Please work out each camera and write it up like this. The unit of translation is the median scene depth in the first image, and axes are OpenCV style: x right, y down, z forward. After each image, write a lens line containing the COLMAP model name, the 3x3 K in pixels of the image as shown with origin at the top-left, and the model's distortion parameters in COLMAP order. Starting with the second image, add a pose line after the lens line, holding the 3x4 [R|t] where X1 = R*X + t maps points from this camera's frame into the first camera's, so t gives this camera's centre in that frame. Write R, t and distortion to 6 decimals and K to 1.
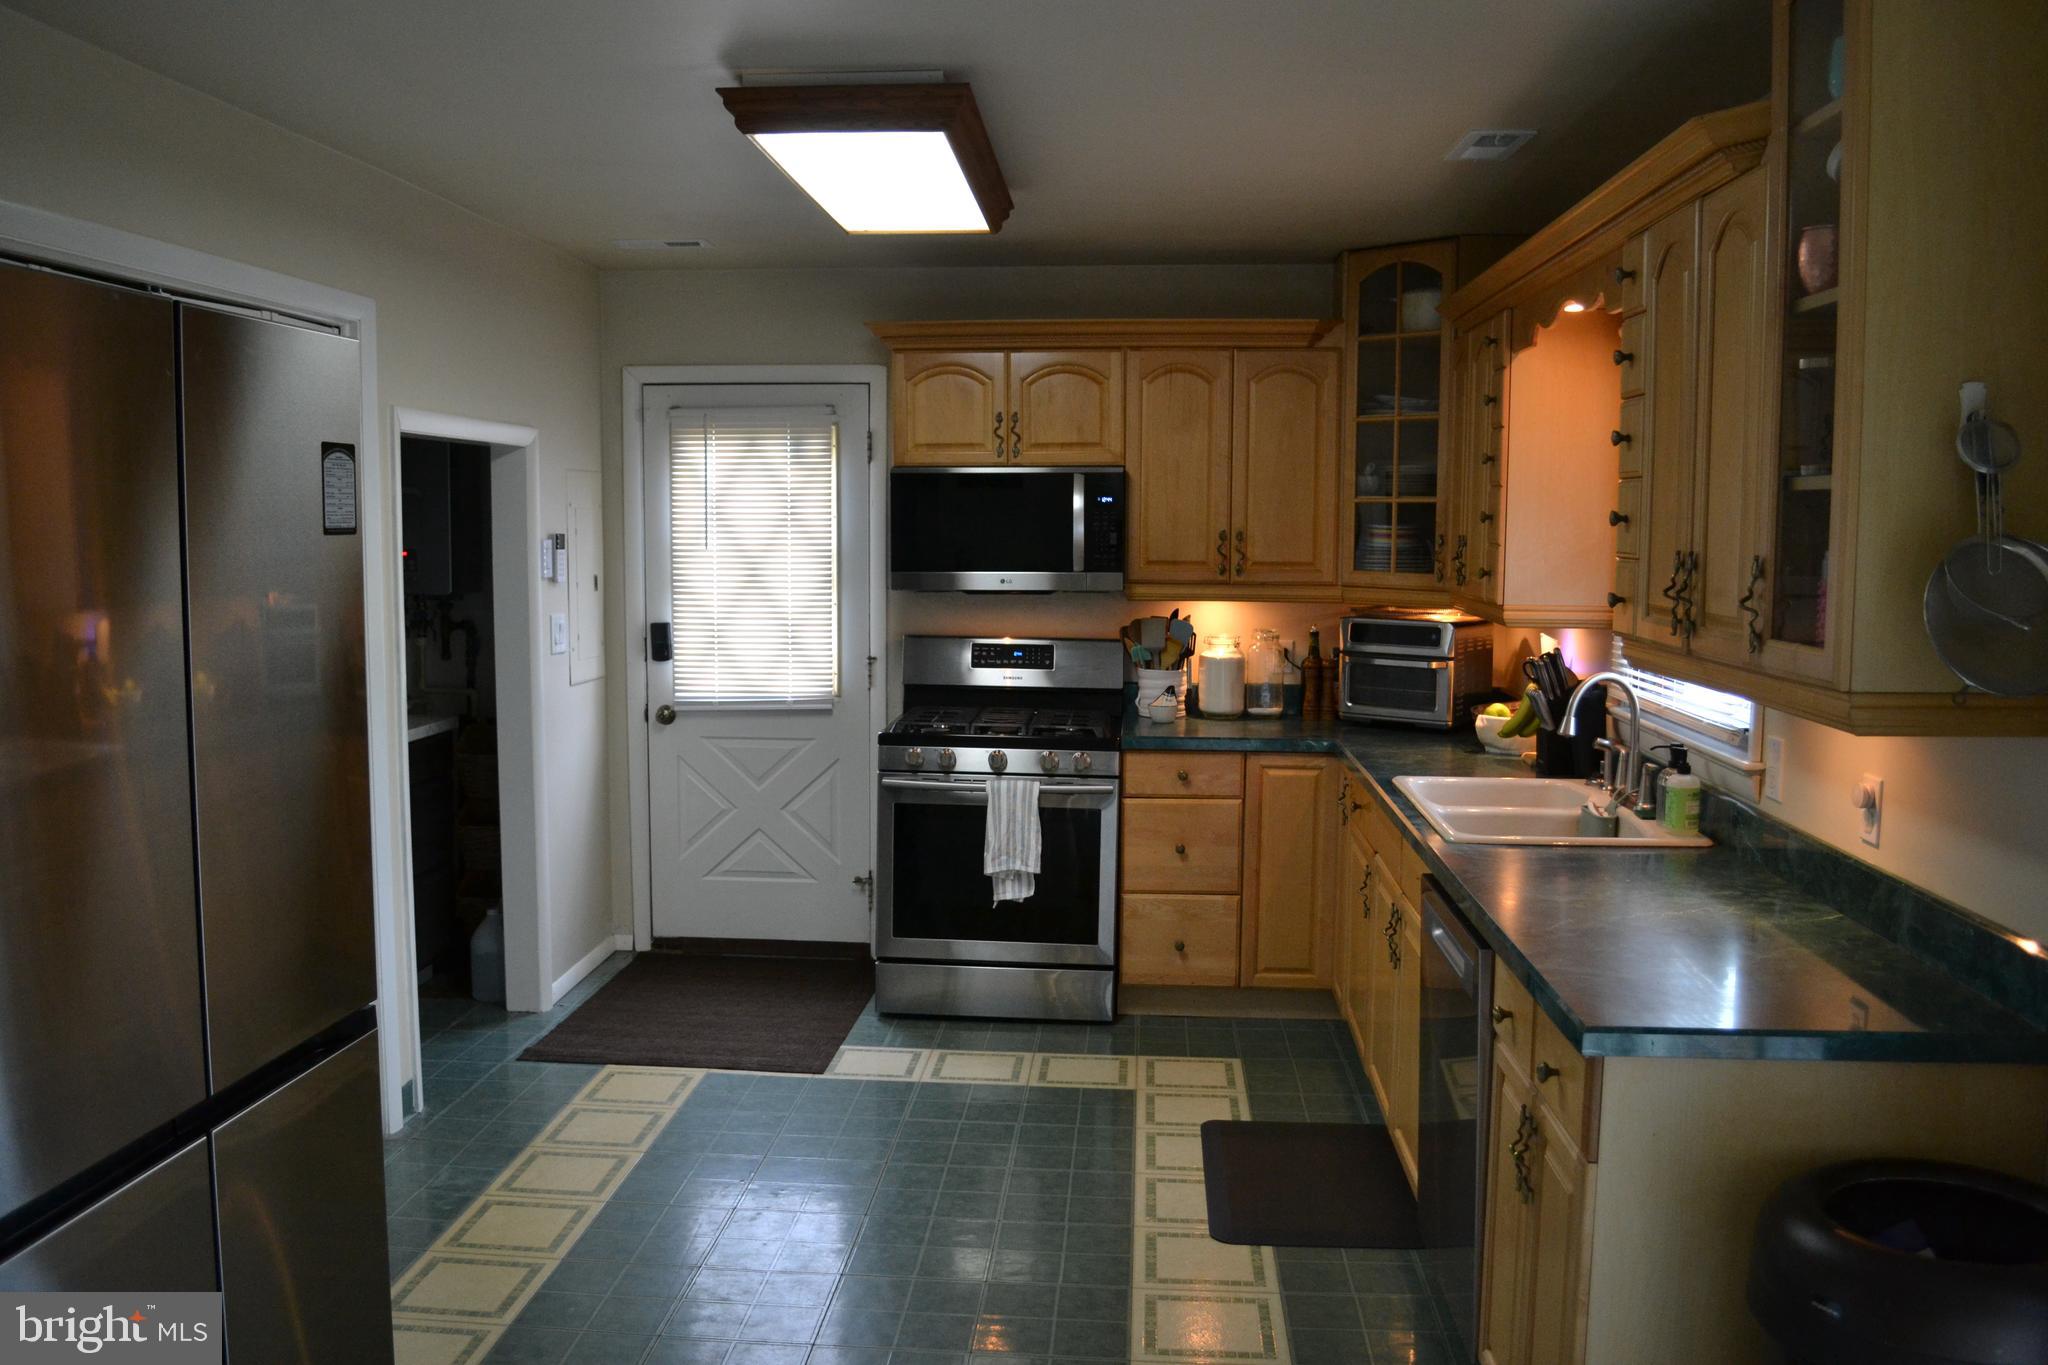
lens RADIAL K [[1677.7, 0, 1002.9], [0, 1677.7, 680.3], [0, 0, 1]] dist [-0.079901, 0.005502]
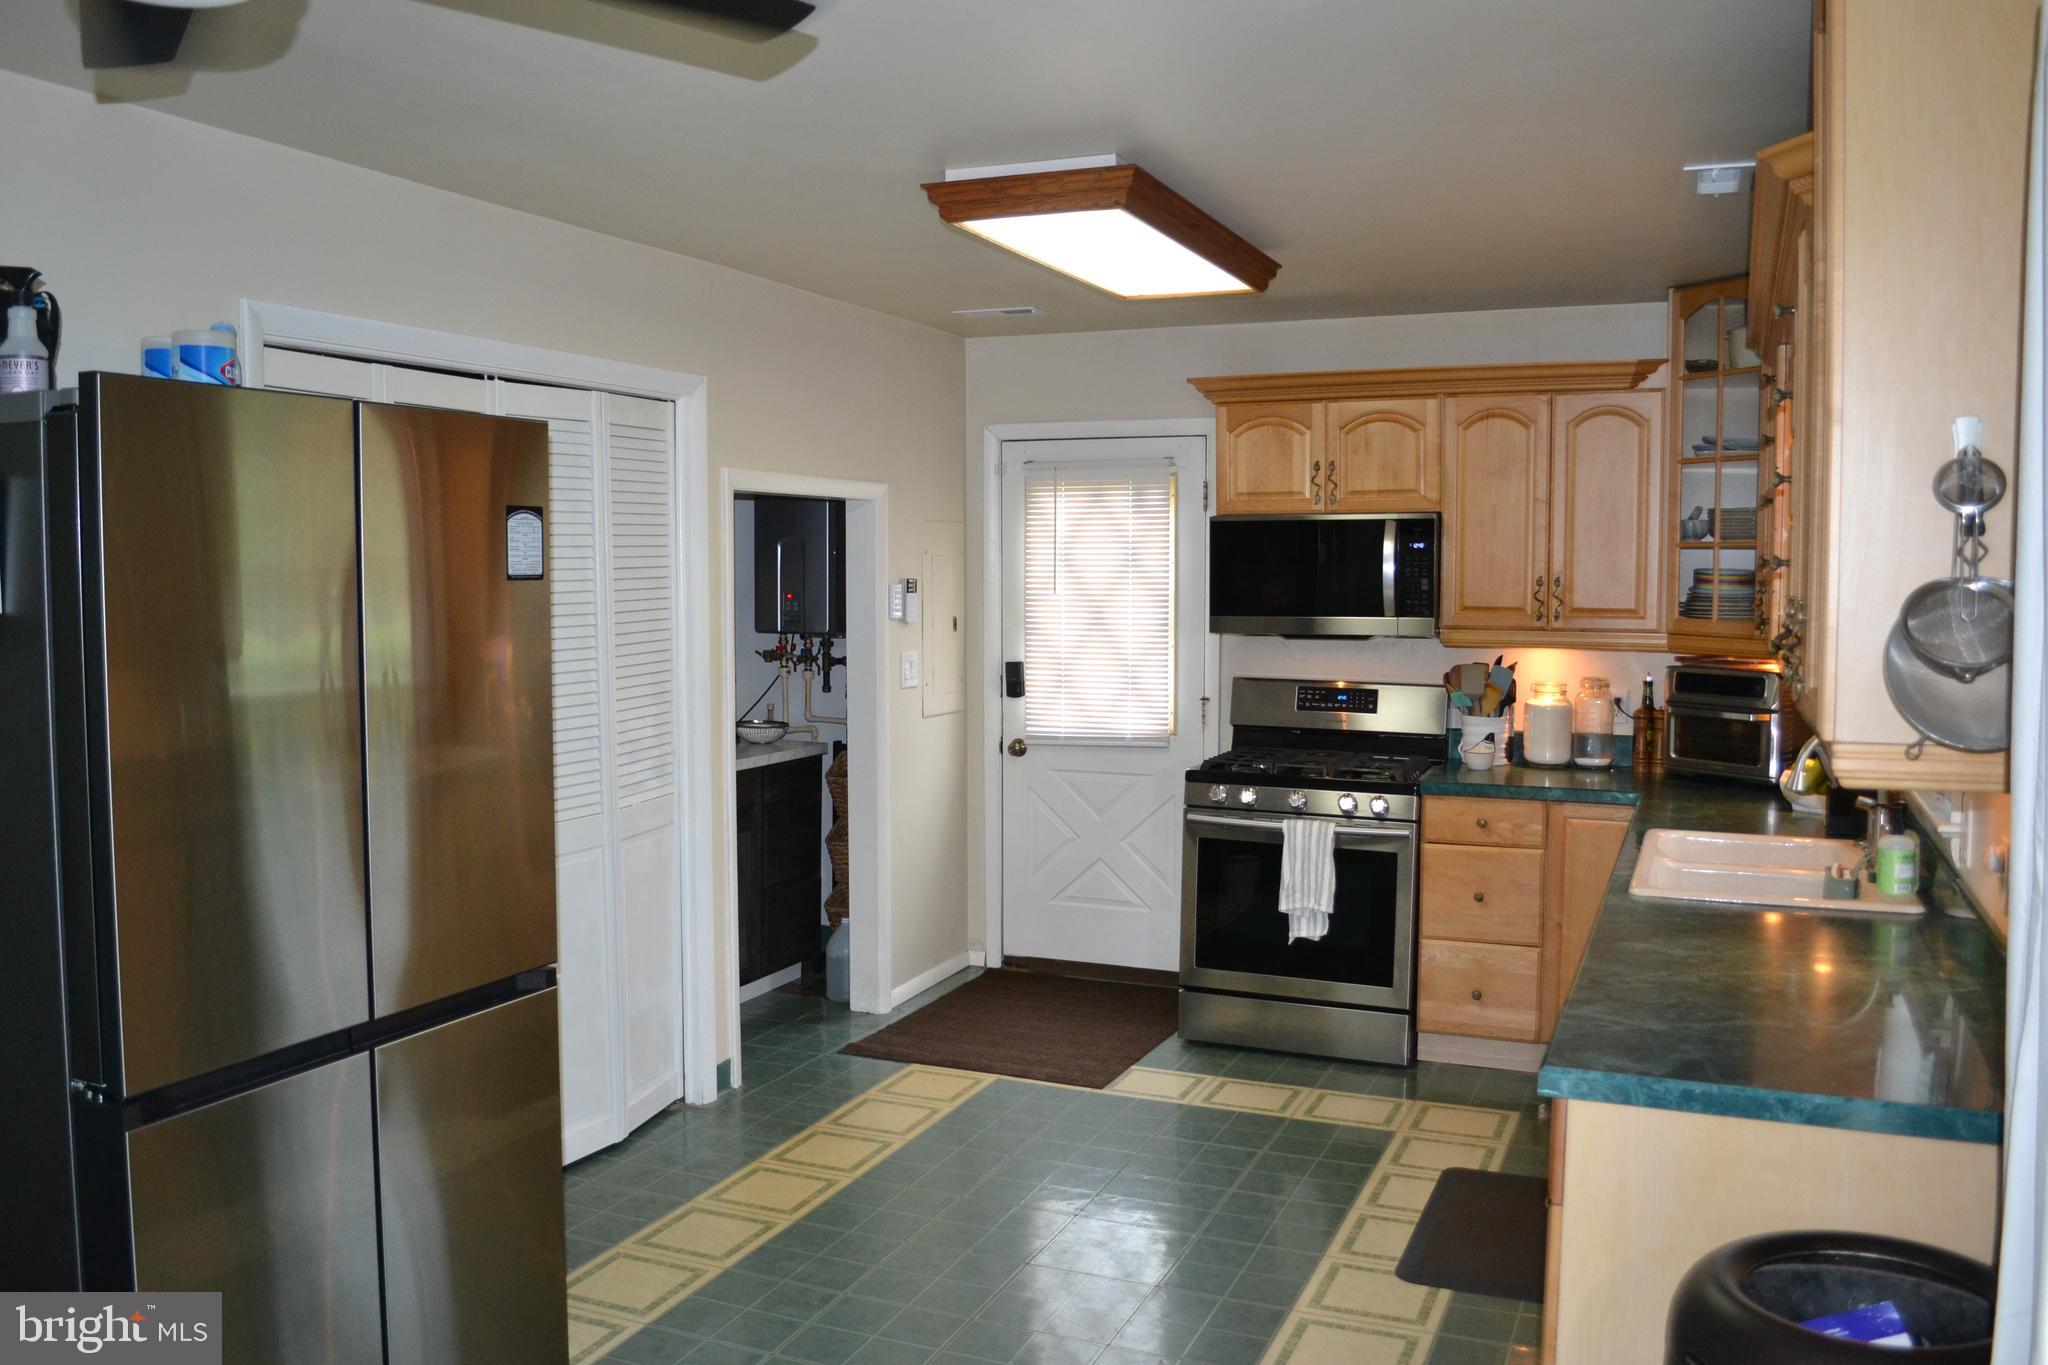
lens RADIAL K [[1677.7, 0, 1002.9], [0, 1677.7, 680.3], [0, 0, 1]] dist [-0.079901, 0.005502]
pose [[0.948248, 0.018208, -0.317007, 0.144136], [-0.026789, 0.999383, -0.022730, 0.002437], [0.316397, 0.030046, 0.948151, -0.026649]]
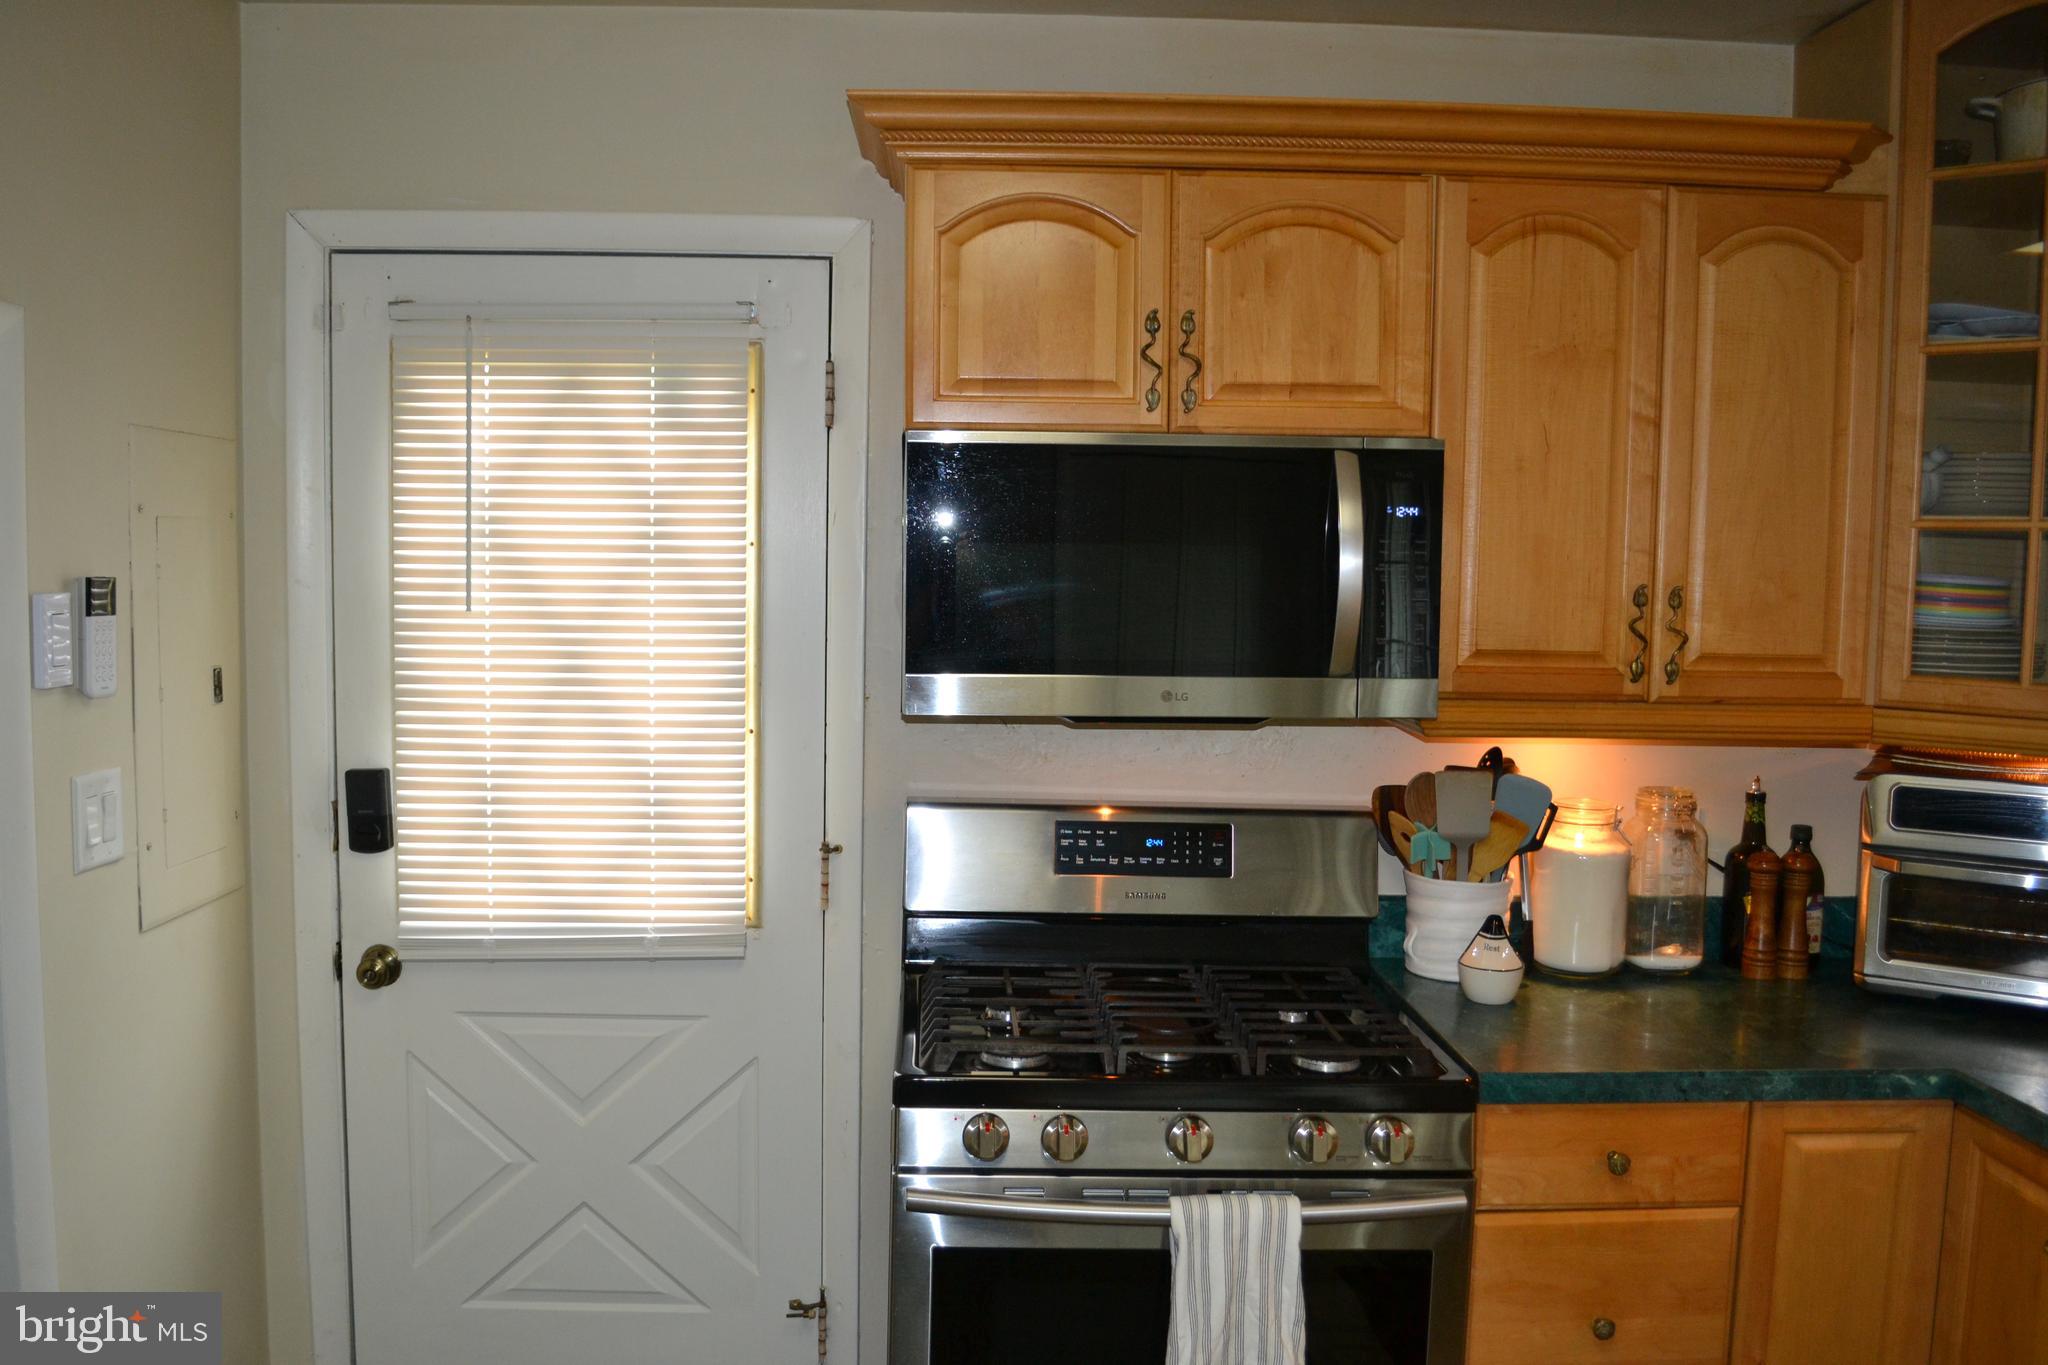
lens RADIAL K [[1677.7, 0, 1002.9], [0, 1677.7, 680.3], [0, 0, 1]] dist [-0.079901, 0.005502]
pose [[0.992779, 0.002350, 0.119935, -0.094528], [-0.000002, 0.999809, -0.019569, -0.055377], [-0.119958, 0.019428, 0.992589, 0.580256]]
